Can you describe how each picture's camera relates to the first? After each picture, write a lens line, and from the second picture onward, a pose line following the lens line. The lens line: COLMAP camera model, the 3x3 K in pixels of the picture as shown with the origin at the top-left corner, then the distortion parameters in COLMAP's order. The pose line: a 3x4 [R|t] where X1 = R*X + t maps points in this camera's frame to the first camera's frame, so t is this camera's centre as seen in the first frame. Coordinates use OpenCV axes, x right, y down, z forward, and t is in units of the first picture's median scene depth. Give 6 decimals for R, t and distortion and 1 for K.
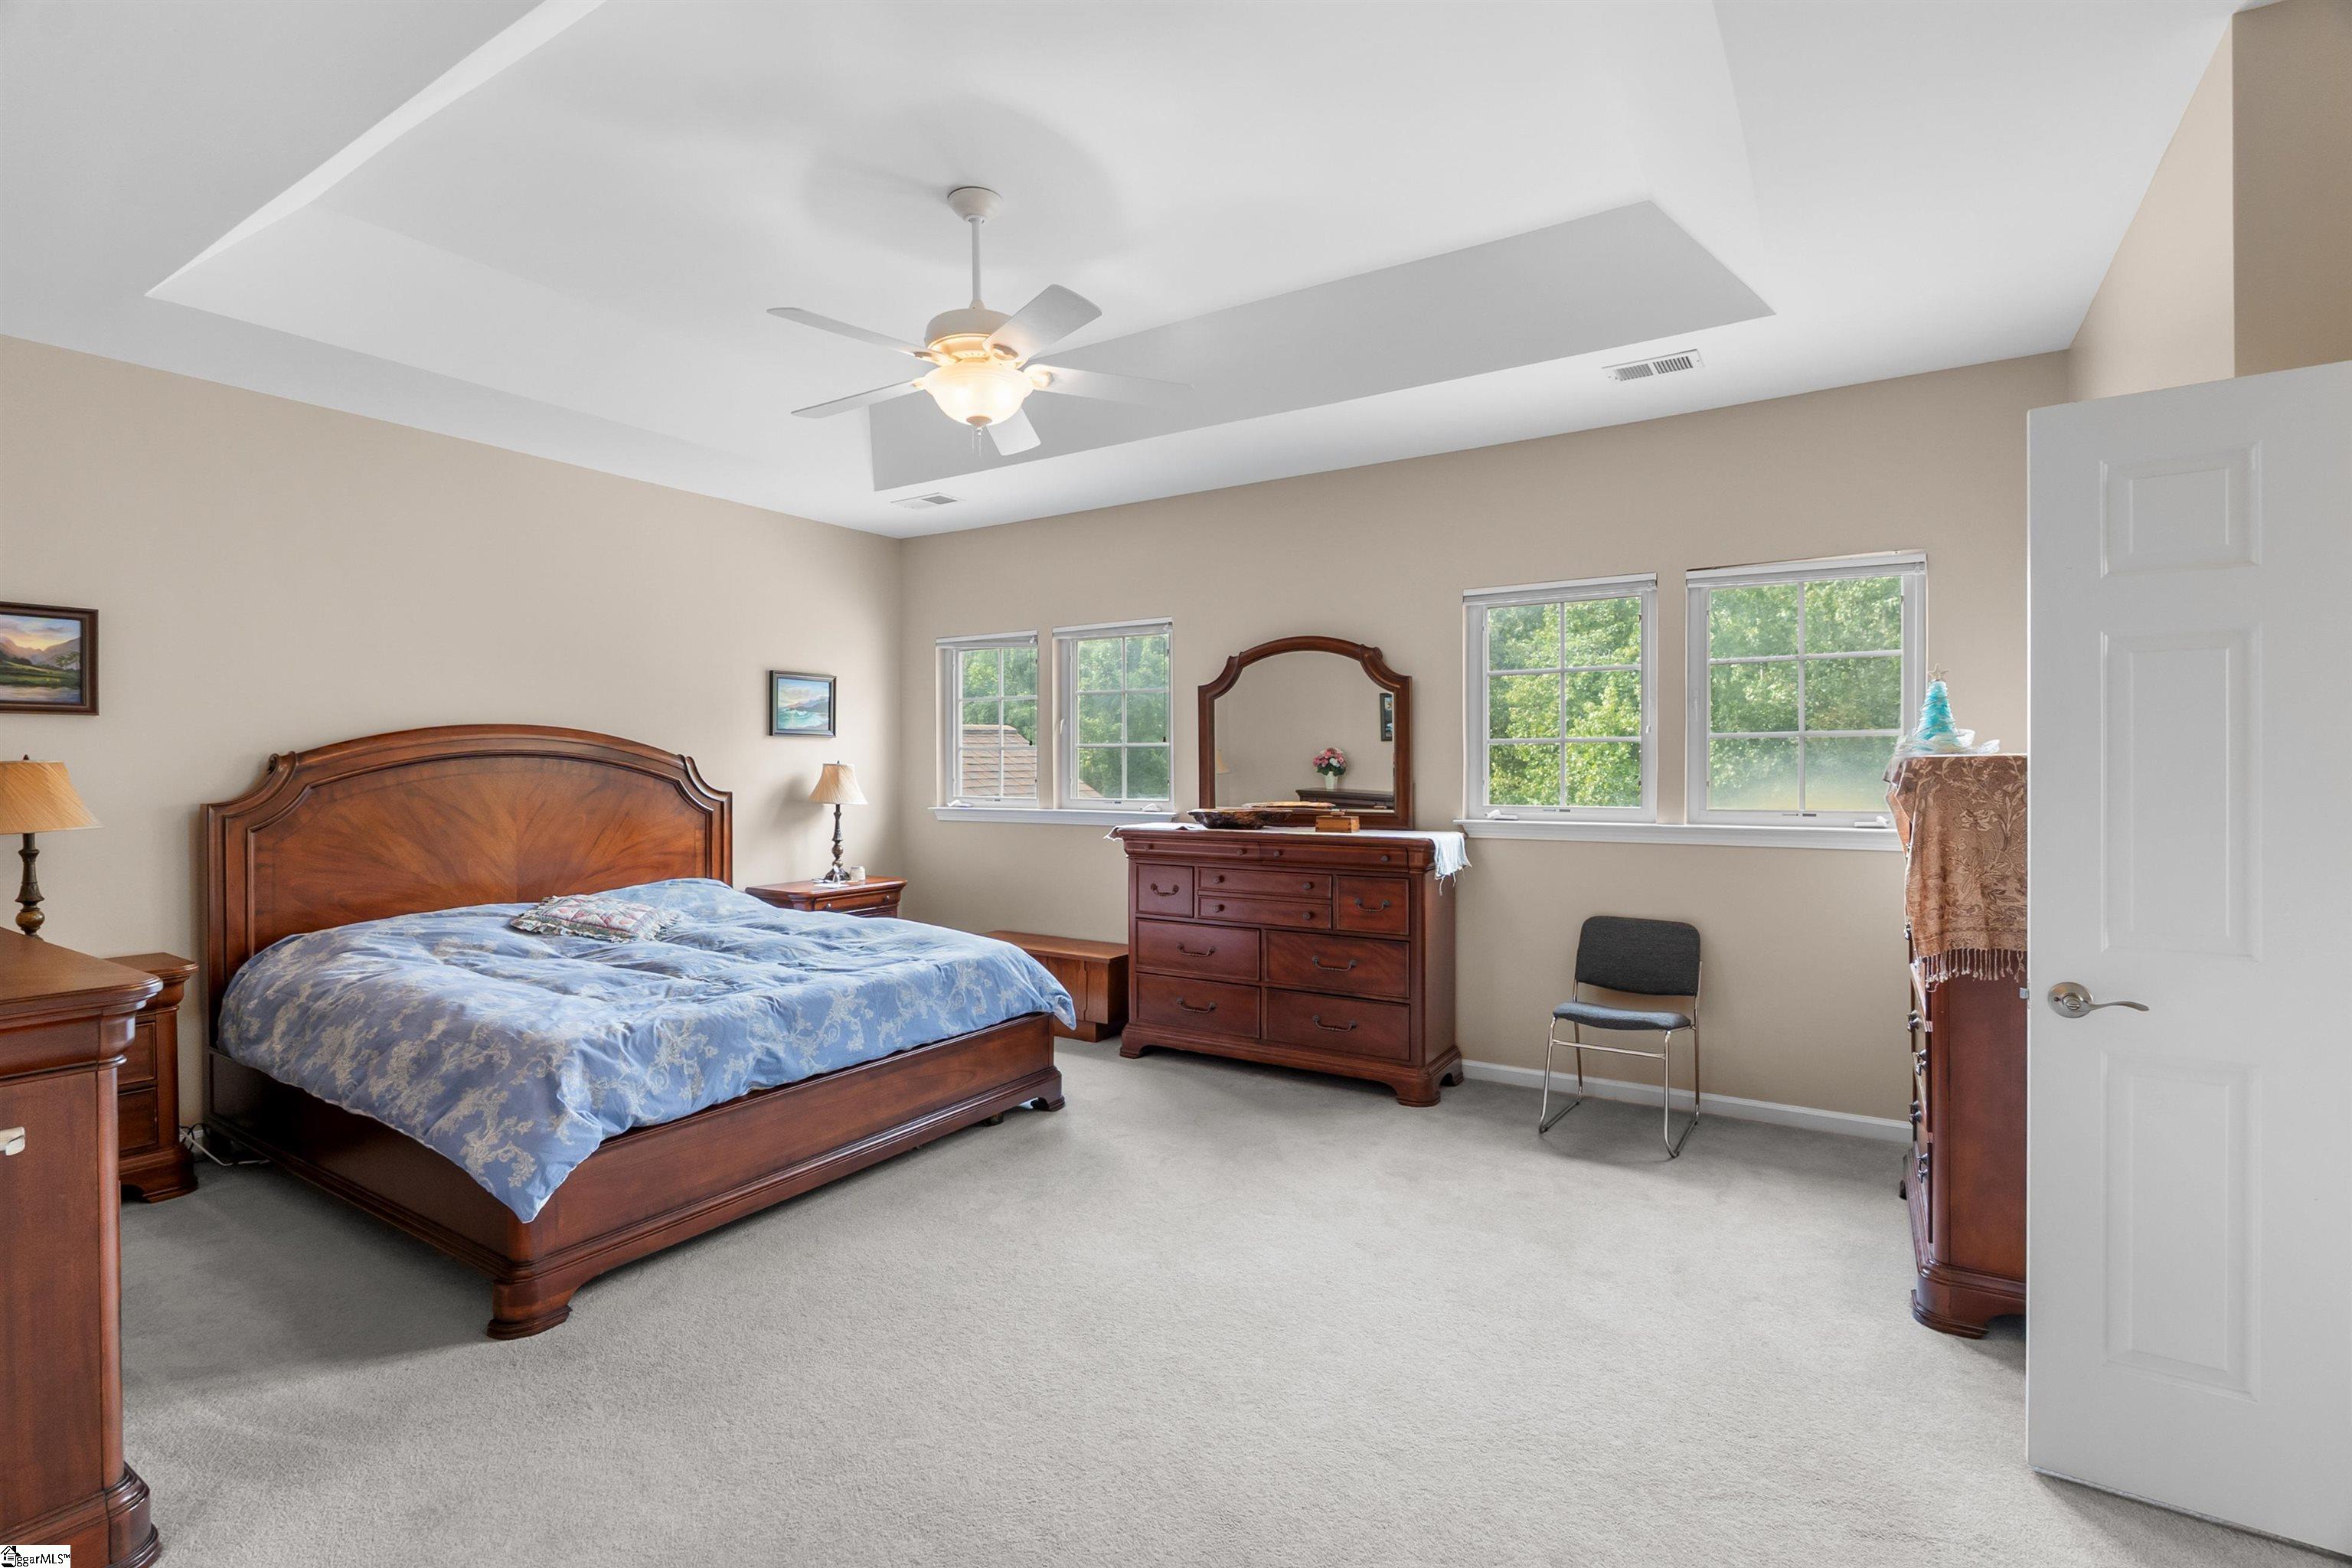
lens RADIAL K [[1091.6, 0, 1182.4], [0, 1091.6, 761.8], [0, 0, 1]] dist [0.001451, 0.000355]
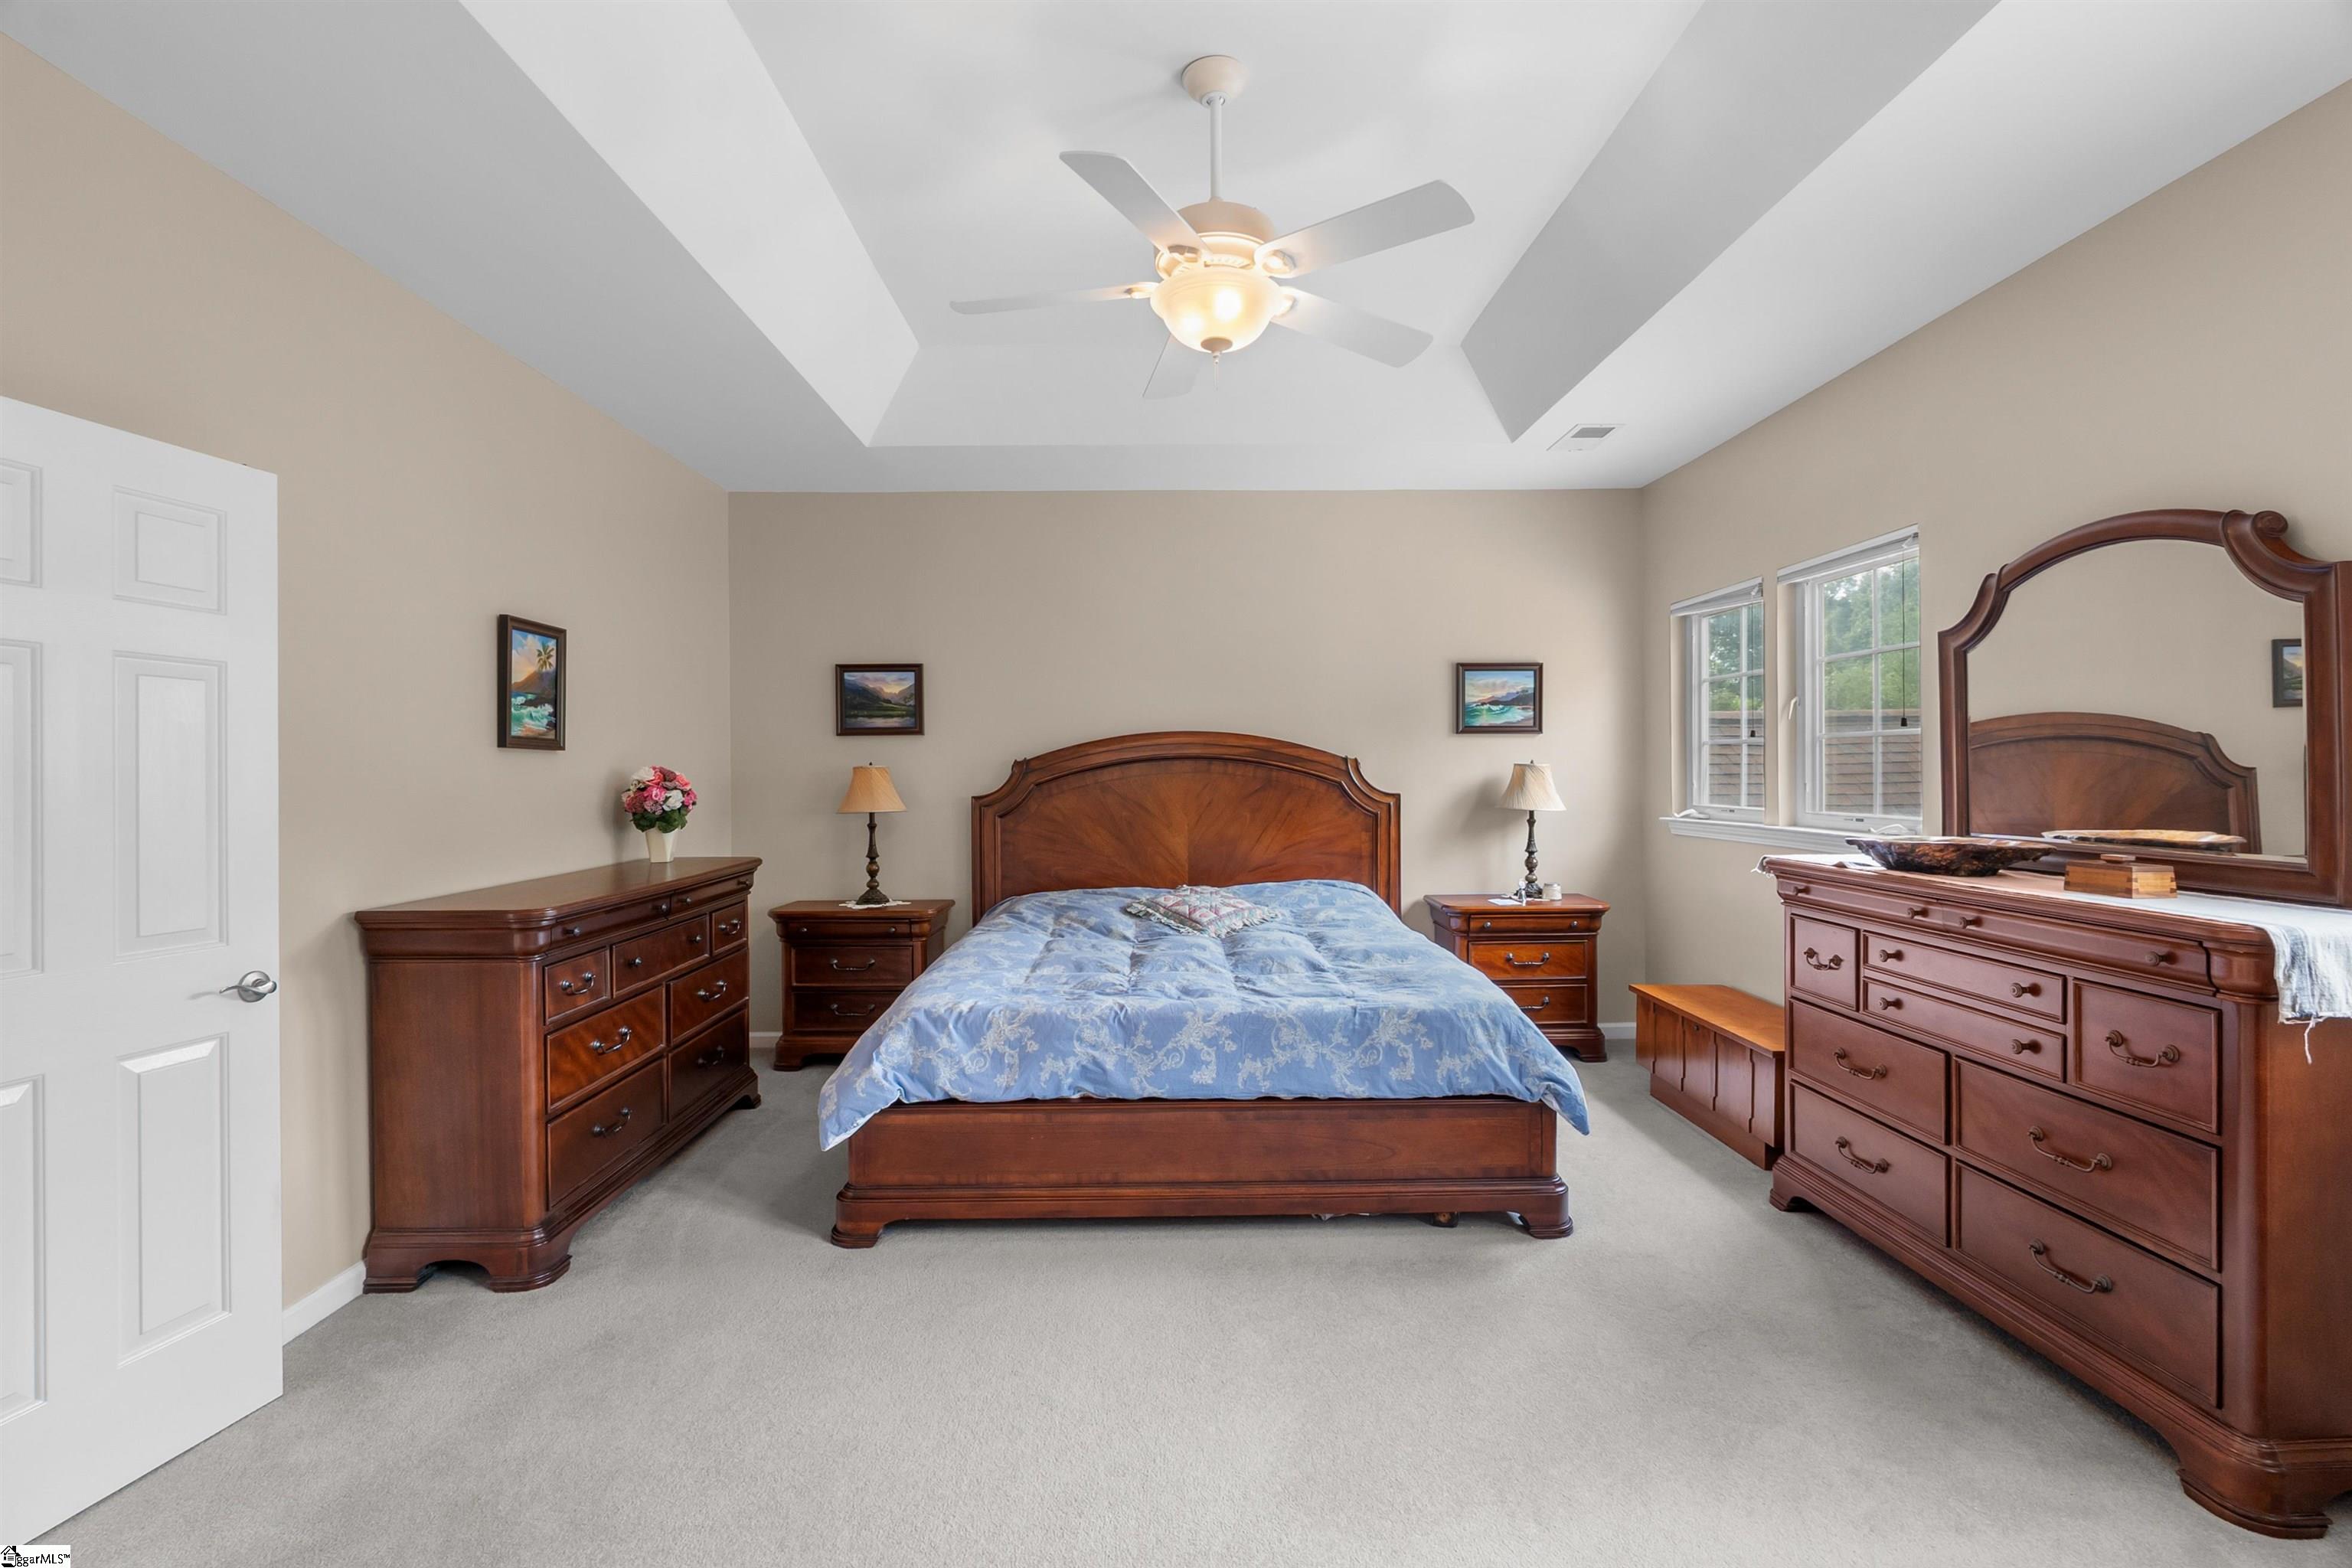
lens RADIAL K [[1091.1, 0, 1163.8], [0, 1091.1, 766.4], [0, 0, 1]] dist [-0.005786, -0.000633]
pose [[0.544623, -0.004653, -0.838668, 0.355427], [0.007779, 0.999970, -0.000496, 0.002792], [0.838645, -0.006254, 0.544643, 0.393371]]
